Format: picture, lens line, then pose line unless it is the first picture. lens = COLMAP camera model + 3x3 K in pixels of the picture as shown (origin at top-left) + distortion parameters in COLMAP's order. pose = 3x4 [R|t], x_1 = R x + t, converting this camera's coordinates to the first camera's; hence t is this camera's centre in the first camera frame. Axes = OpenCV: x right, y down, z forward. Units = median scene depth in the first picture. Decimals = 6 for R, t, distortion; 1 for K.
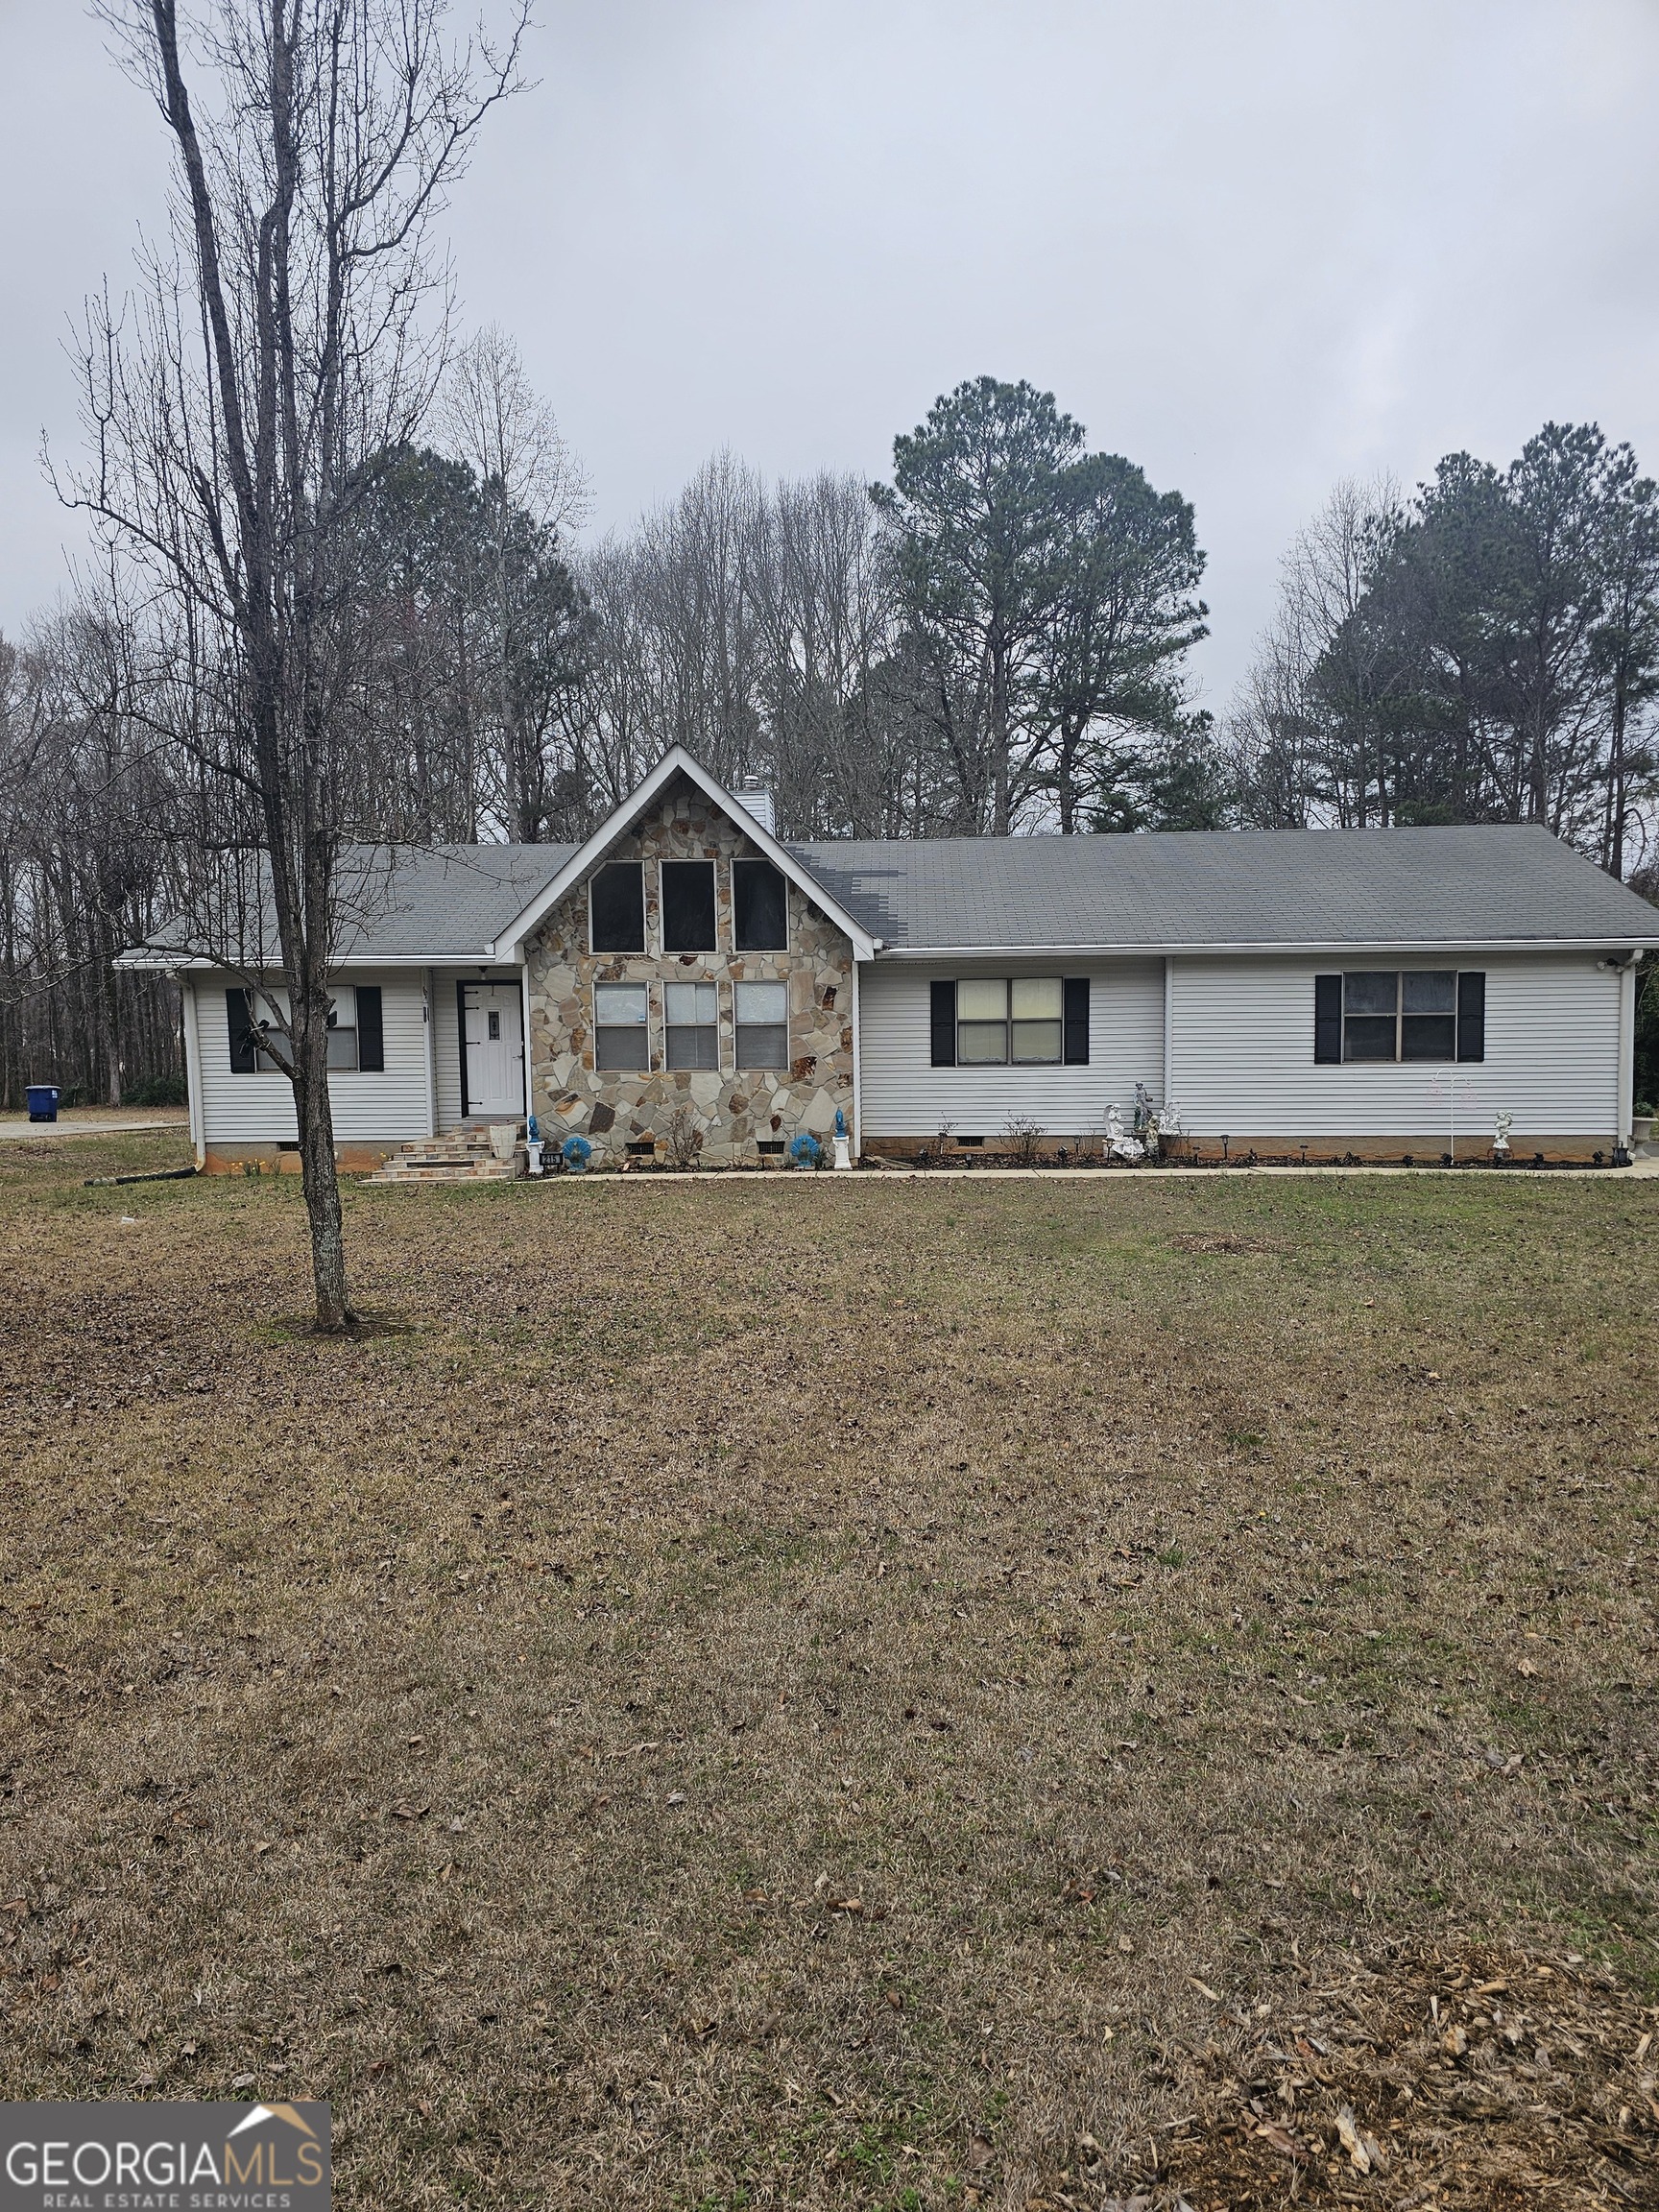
lens RADIAL K [[1492.7, 0, 823.0], [0, 1492.7, 1108.3], [0, 0, 1]] dist [0.061473, -0.051253]
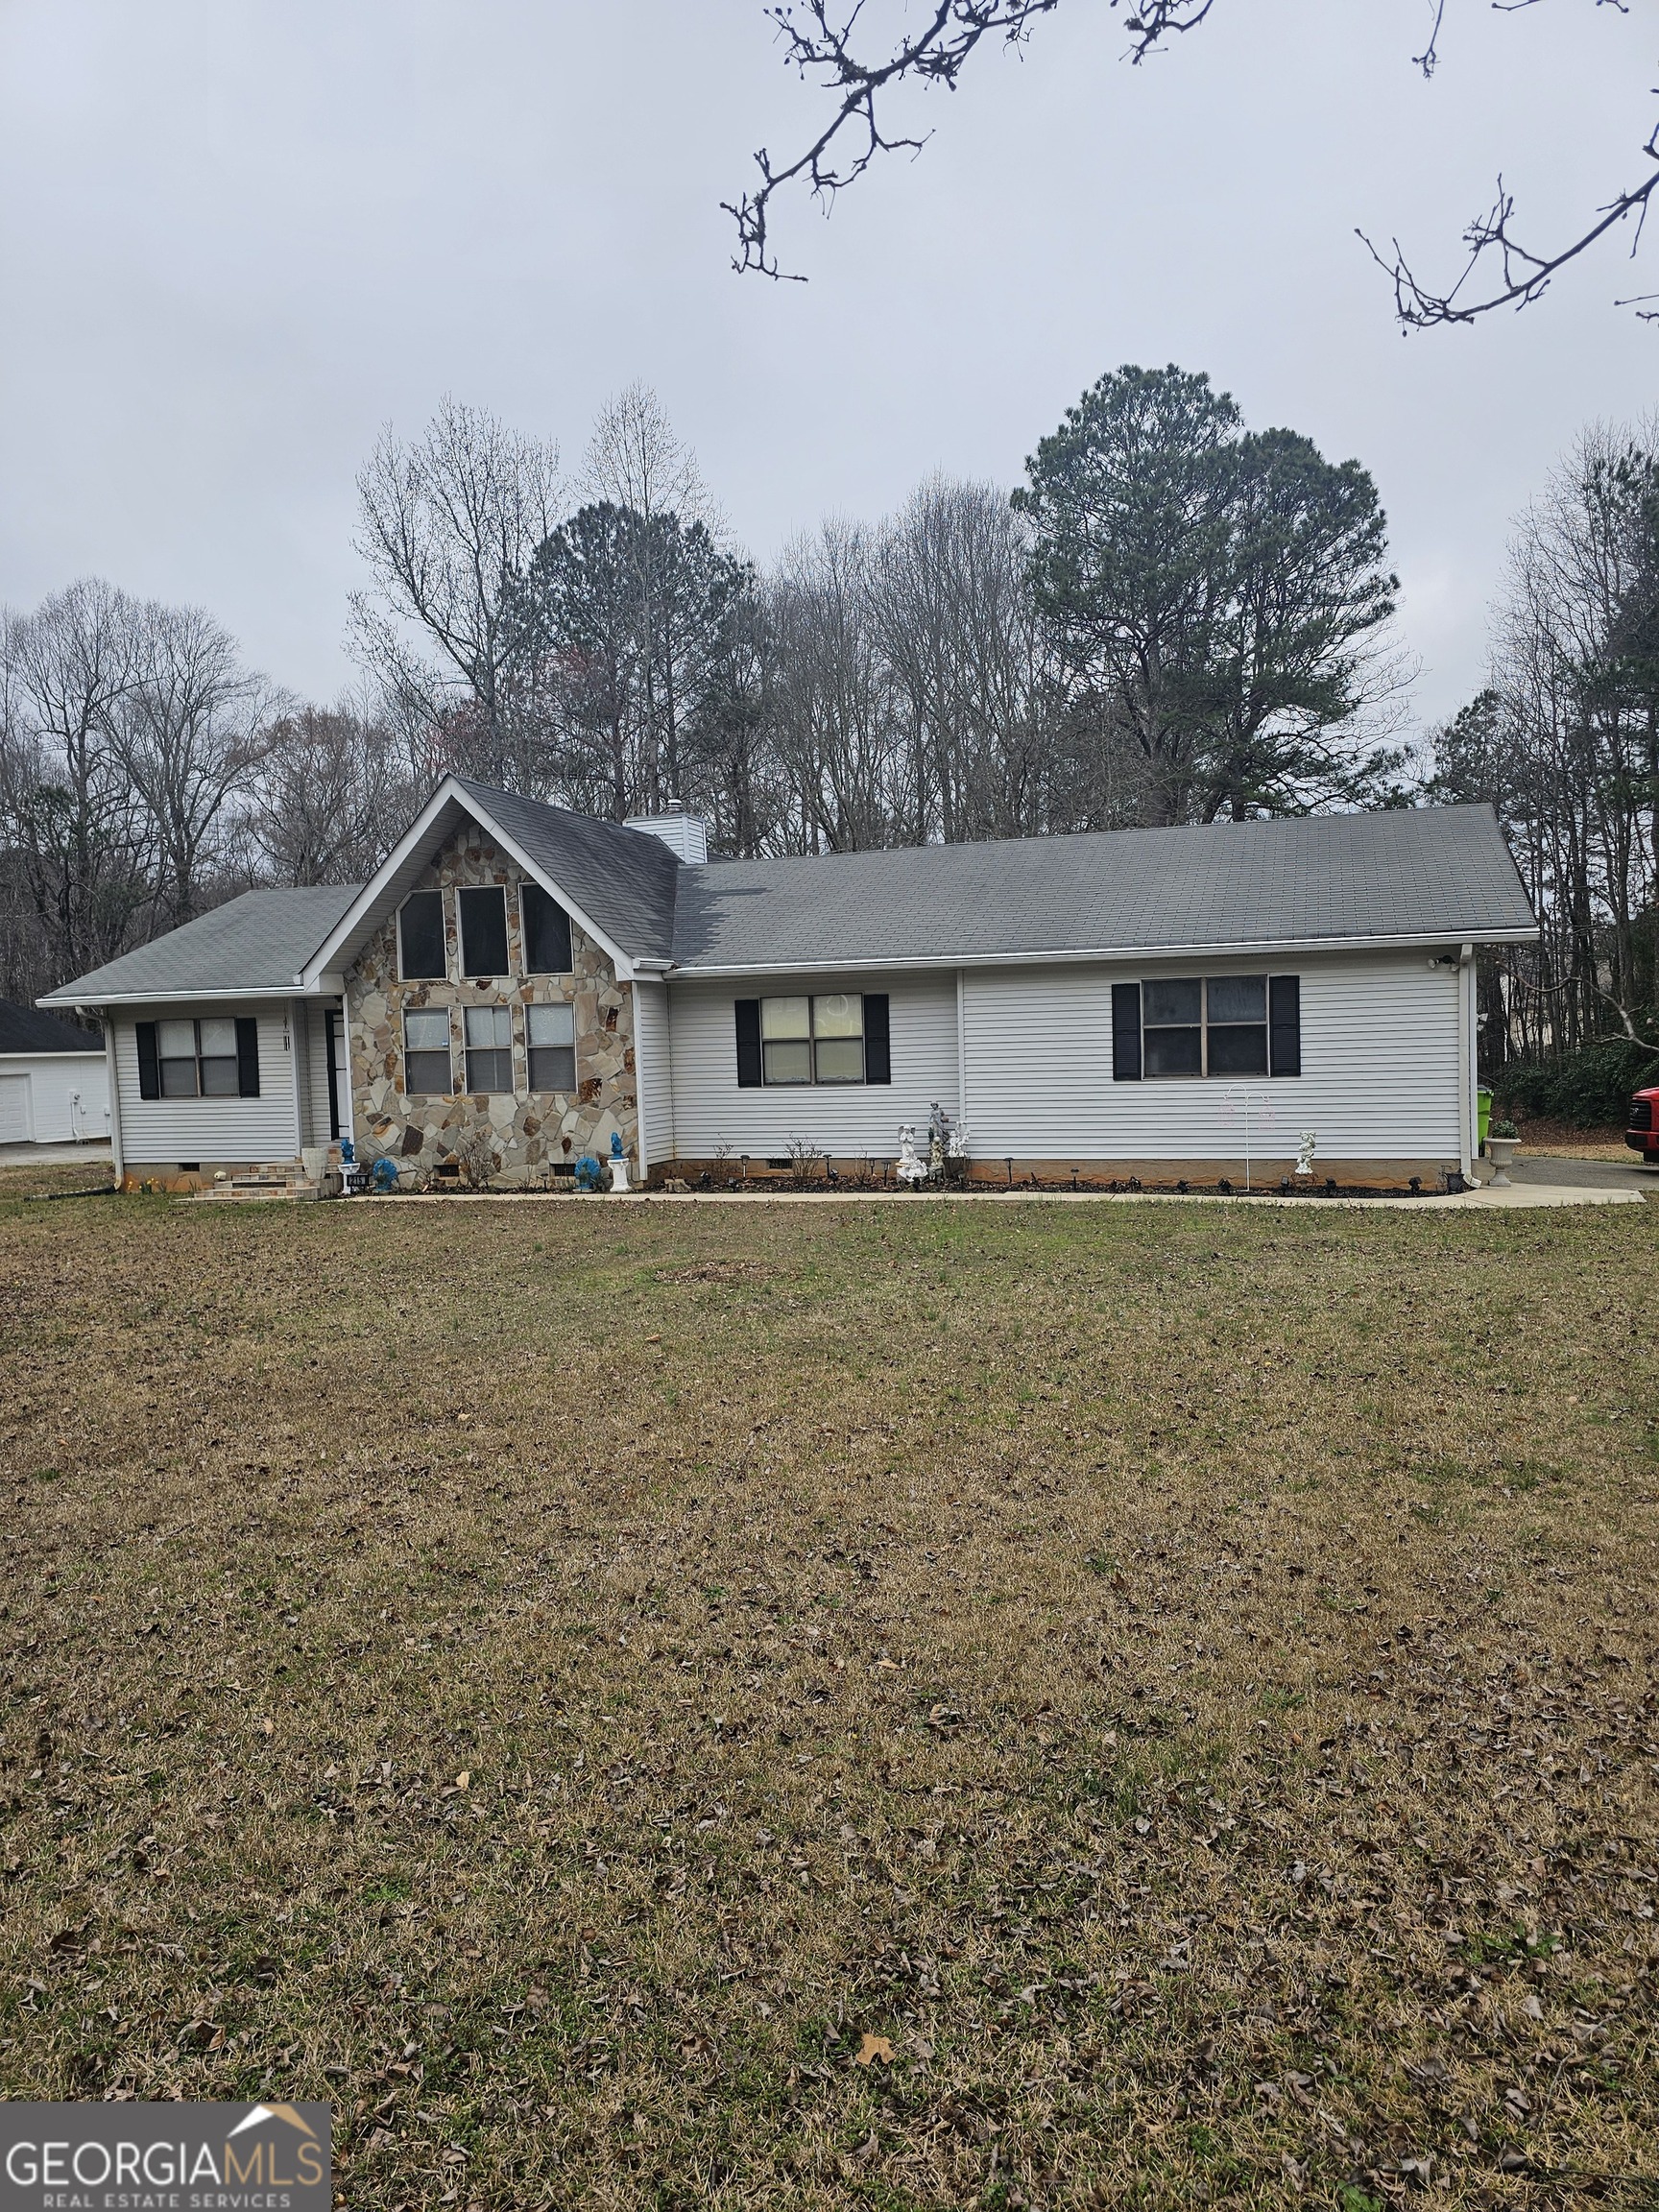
lens RADIAL K [[1492.7, 0, 838.0], [0, 1492.7, 1110.2], [0, 0, 1]] dist [0.061473, -0.051253]
pose [[0.967780, -0.006296, -0.251720, 0.396052], [0.002979, 0.999904, -0.013556, 0.000551], [0.251781, 0.012369, 0.967705, 0.074451]]
